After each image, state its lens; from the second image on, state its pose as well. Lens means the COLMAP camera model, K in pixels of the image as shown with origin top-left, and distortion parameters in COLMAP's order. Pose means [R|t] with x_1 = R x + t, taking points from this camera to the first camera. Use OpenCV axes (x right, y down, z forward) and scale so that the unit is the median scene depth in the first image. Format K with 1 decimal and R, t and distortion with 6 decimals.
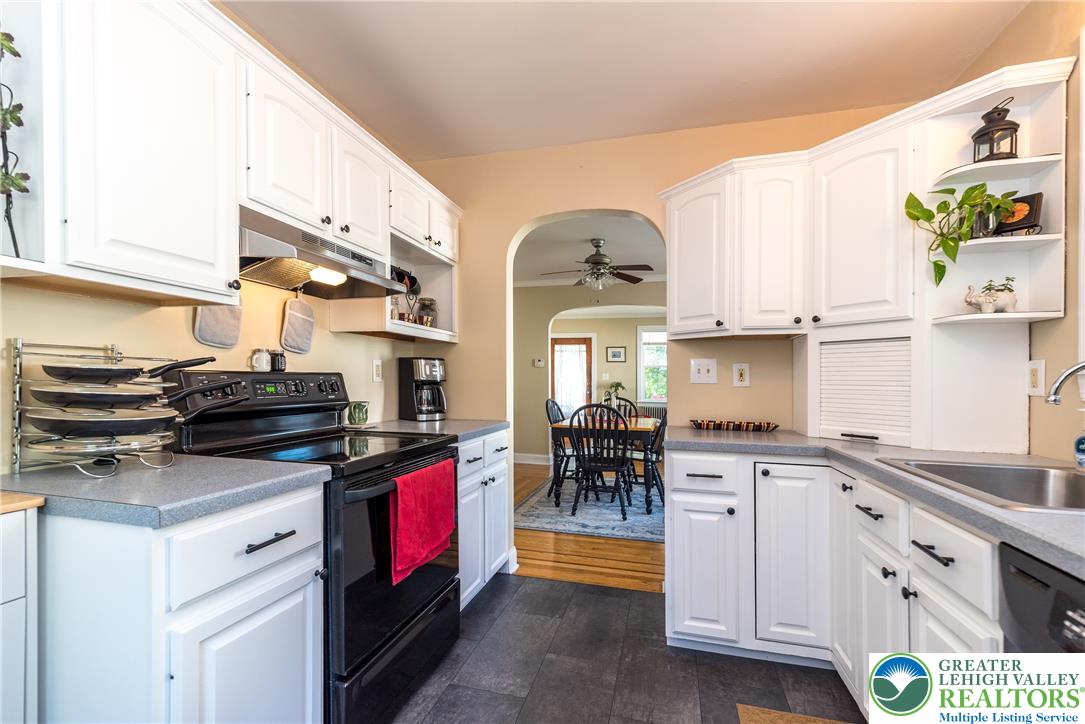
lens RADIAL K [[484.3, 0, 543.5], [0, 484.3, 387.6], [0, 0, 1]] dist [-0.000518, -0.000198]
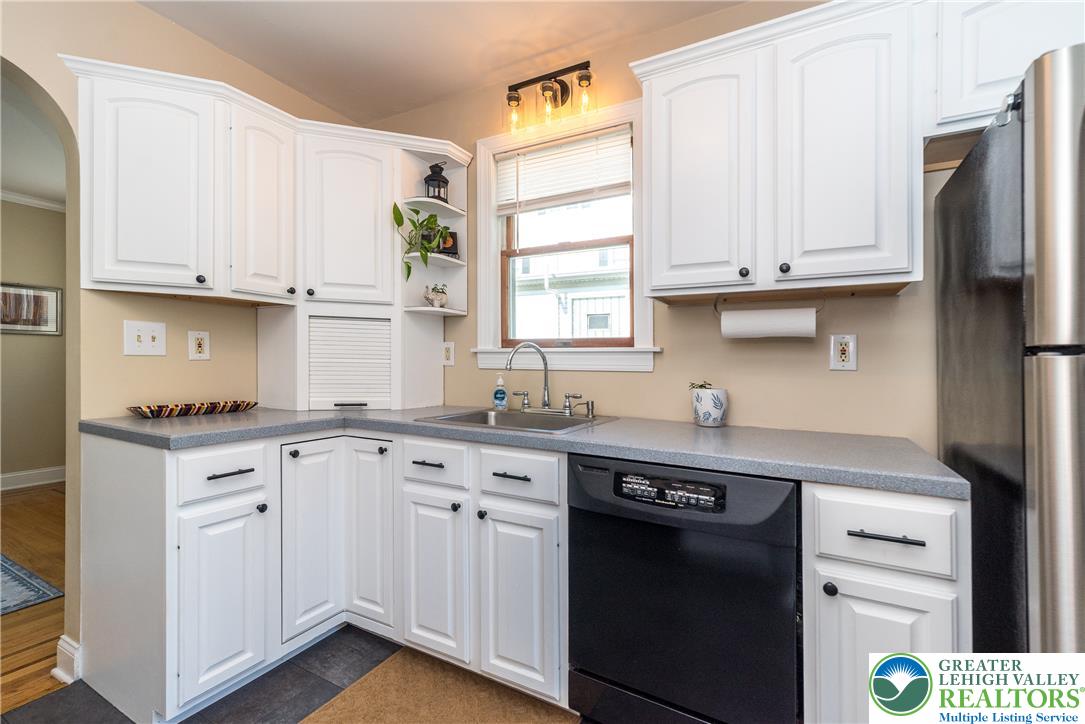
lens RADIAL K [[469.7, 0, 542.3], [0, 469.7, 355.4], [0, 0, 1]] dist [0.000420, 0.000052]
pose [[0.227114, 0.006462, 0.973847, -0.307364], [0.002709, 0.999970, -0.007267, -0.002622], [-0.973865, 0.004288, 0.227089, 0.351051]]
